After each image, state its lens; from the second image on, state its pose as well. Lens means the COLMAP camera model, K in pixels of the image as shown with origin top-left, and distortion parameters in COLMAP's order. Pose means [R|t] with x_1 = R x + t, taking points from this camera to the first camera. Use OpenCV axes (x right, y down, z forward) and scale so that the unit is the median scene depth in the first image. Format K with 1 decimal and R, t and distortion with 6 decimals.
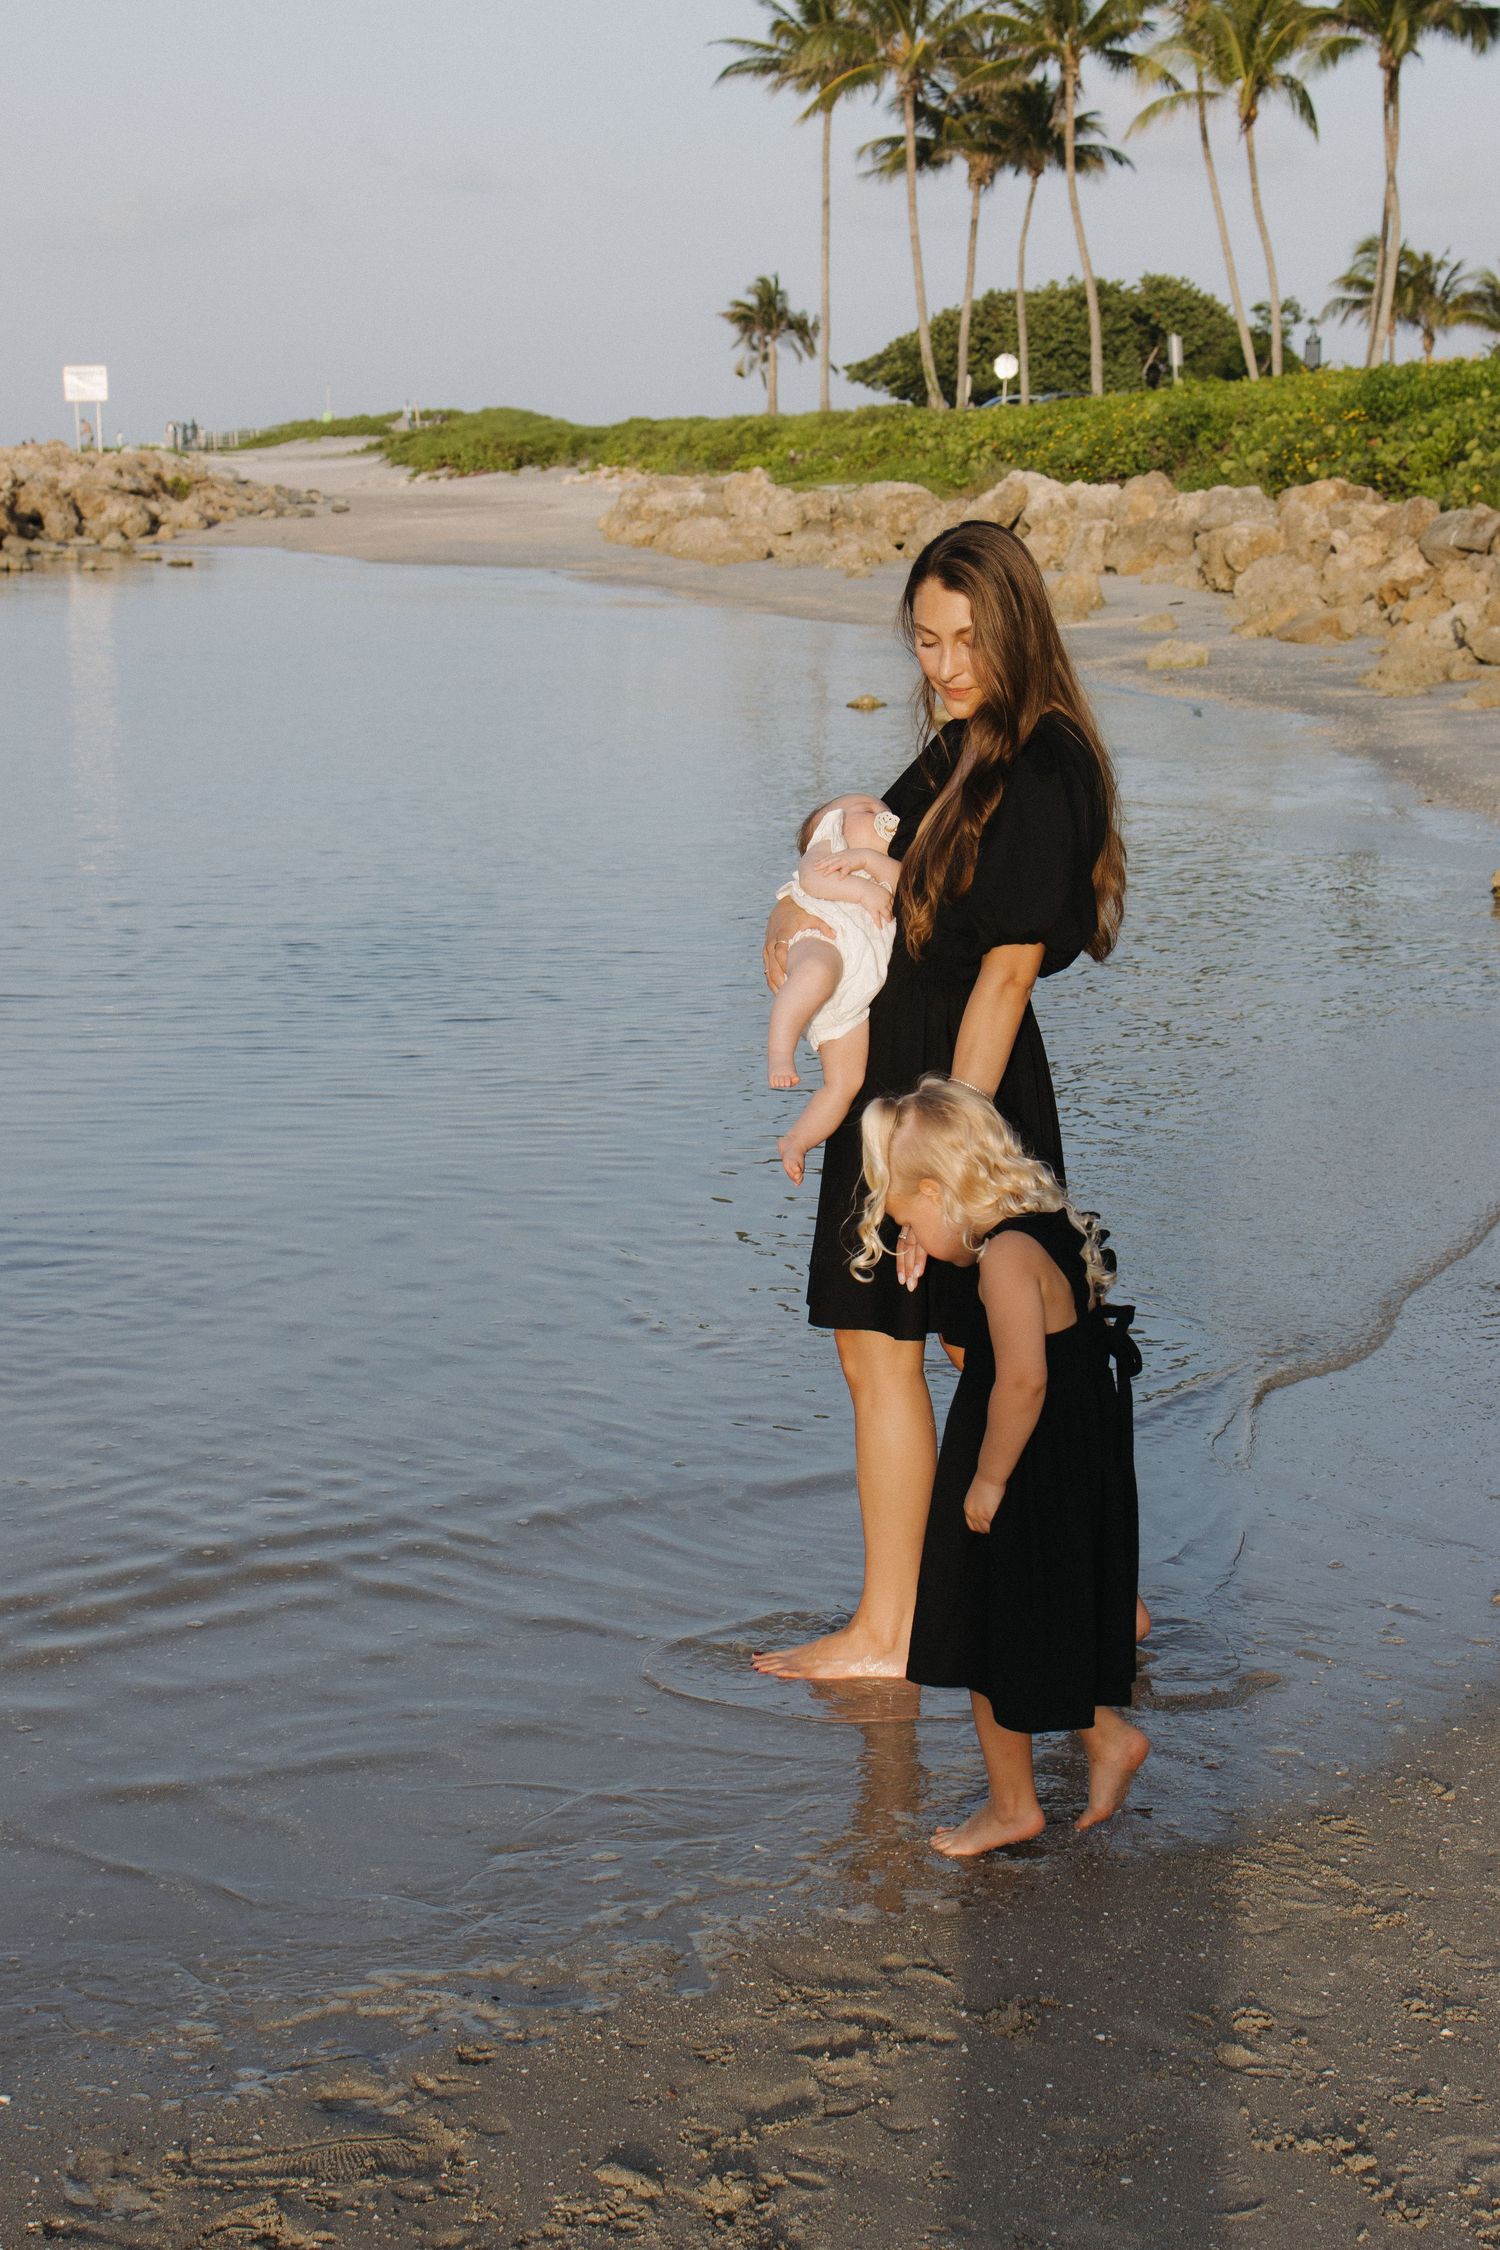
lens RADIAL K [[3550.5, 0, 772.0], [0, 3550.5, 1133.0], [0, 0, 1]] dist [0.029313, -0.074892]
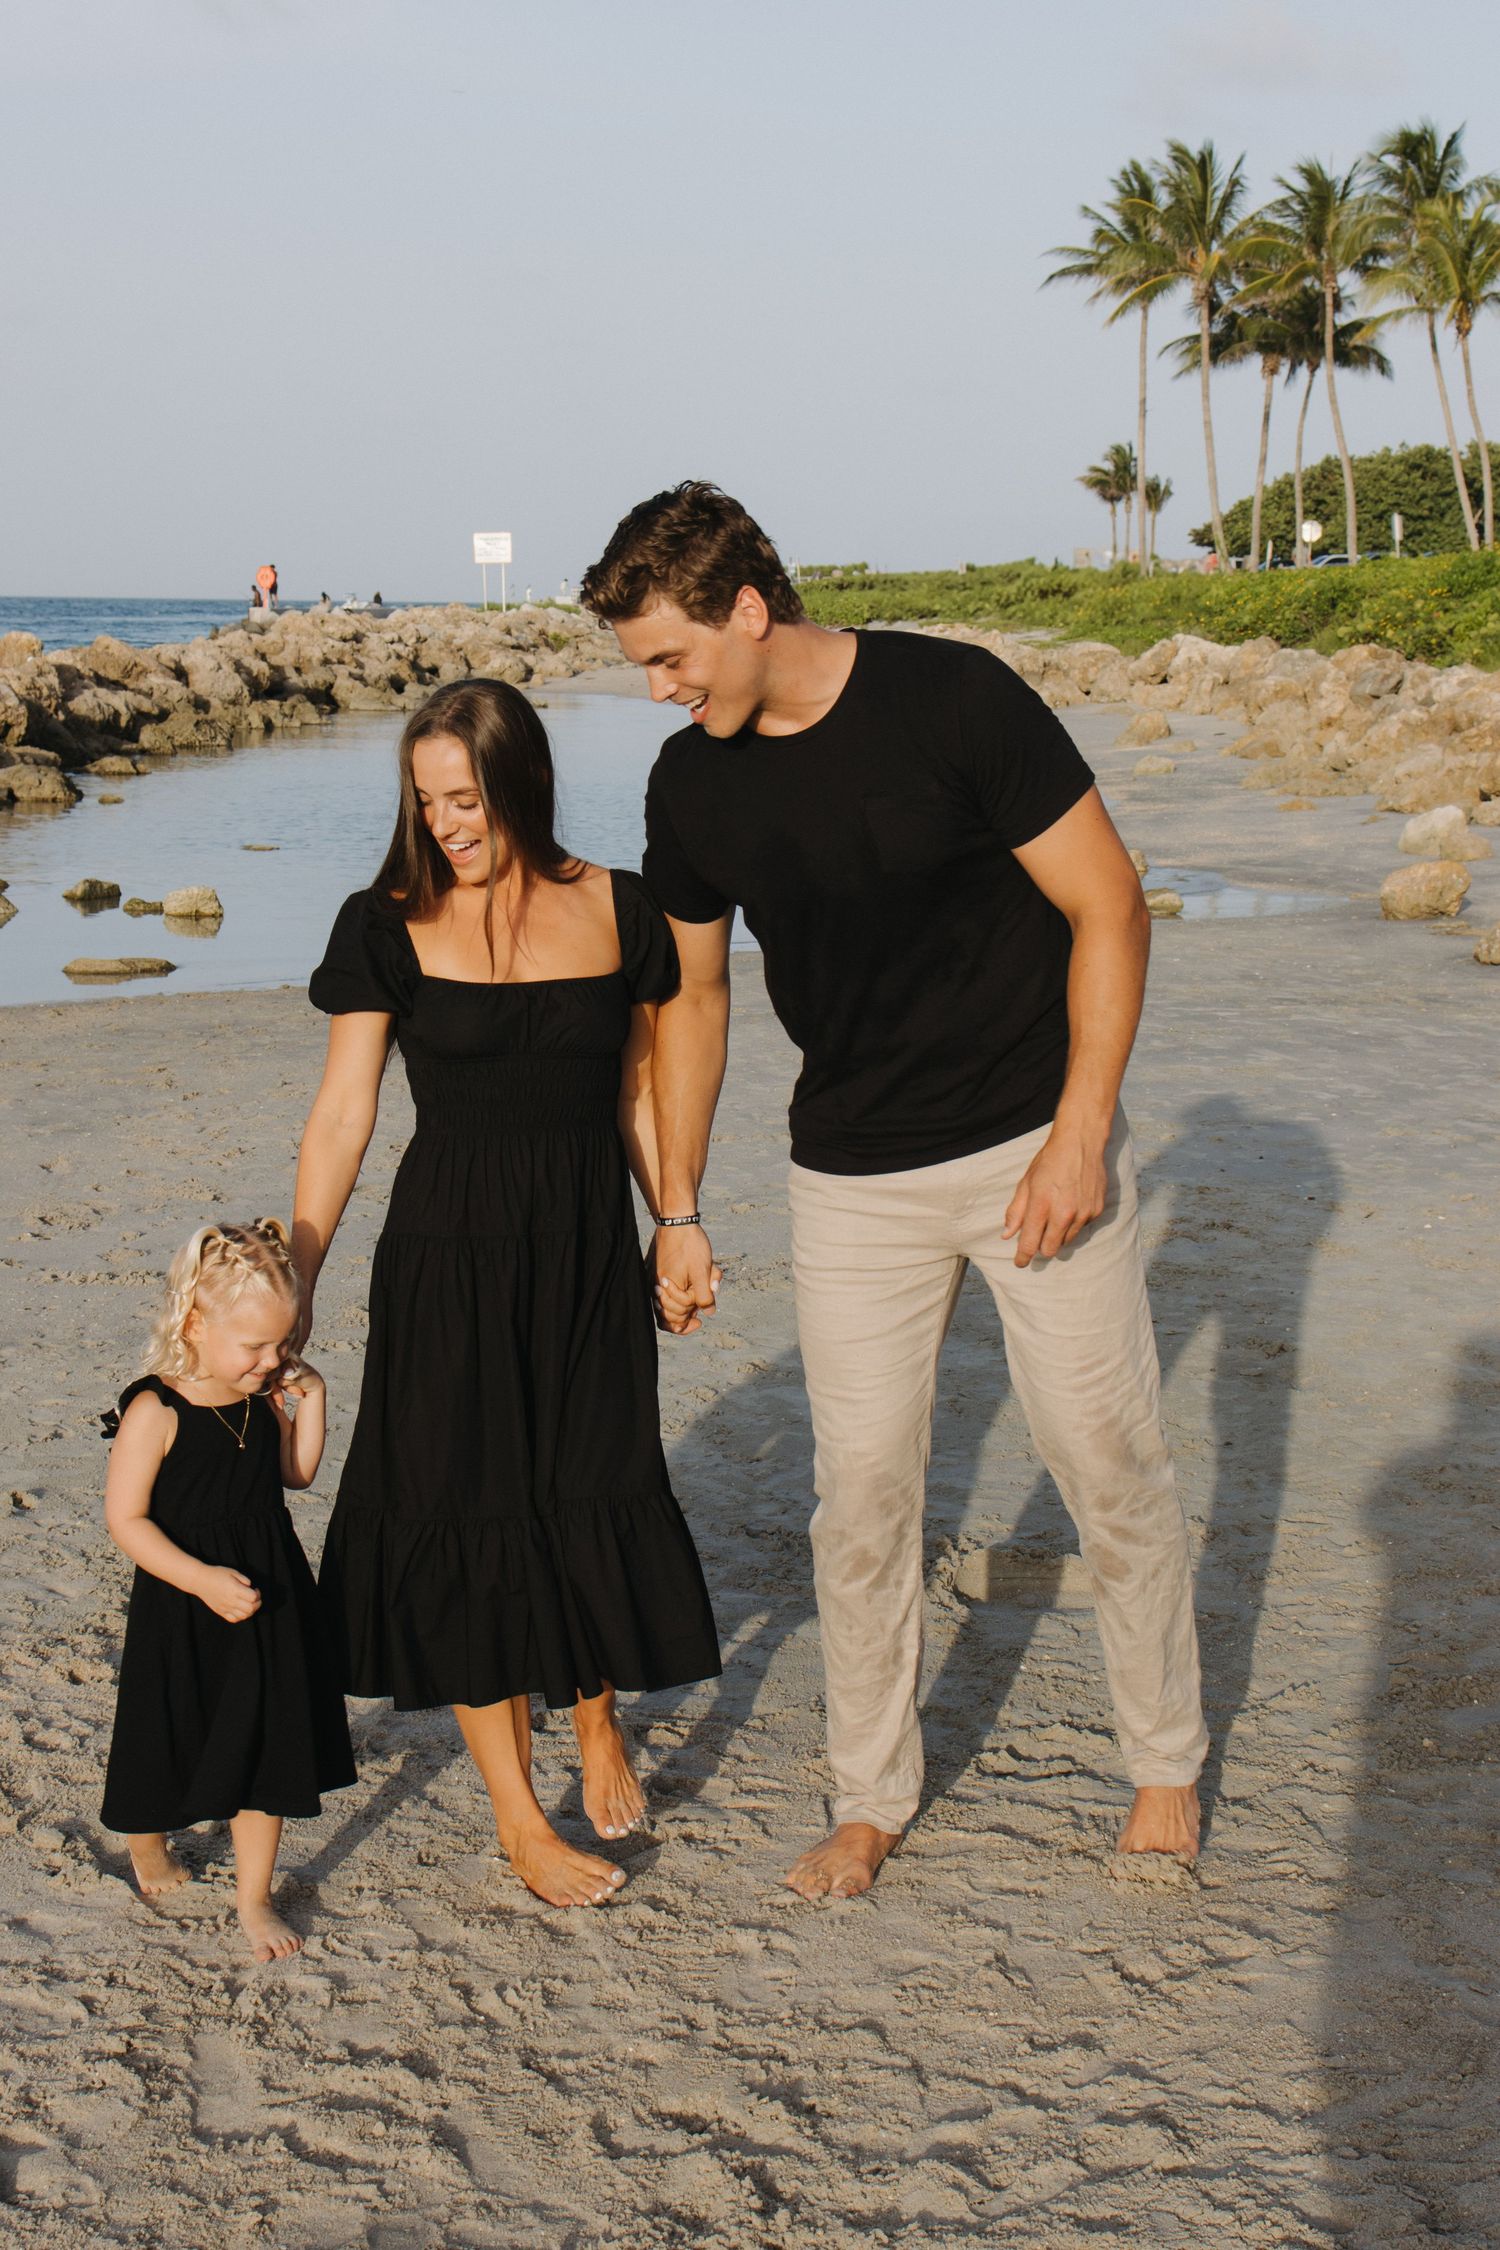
lens RADIAL K [[3550.5, 0, 772.0], [0, 3550.5, 1133.0], [0, 0, 1]] dist [0.029313, -0.074892]
pose [[0.993405, 0.017215, -0.113355, 0.034796], [-0.021750, 0.999007, -0.038885, 0.022458], [0.112573, 0.041094, 0.992793, -0.136226]]
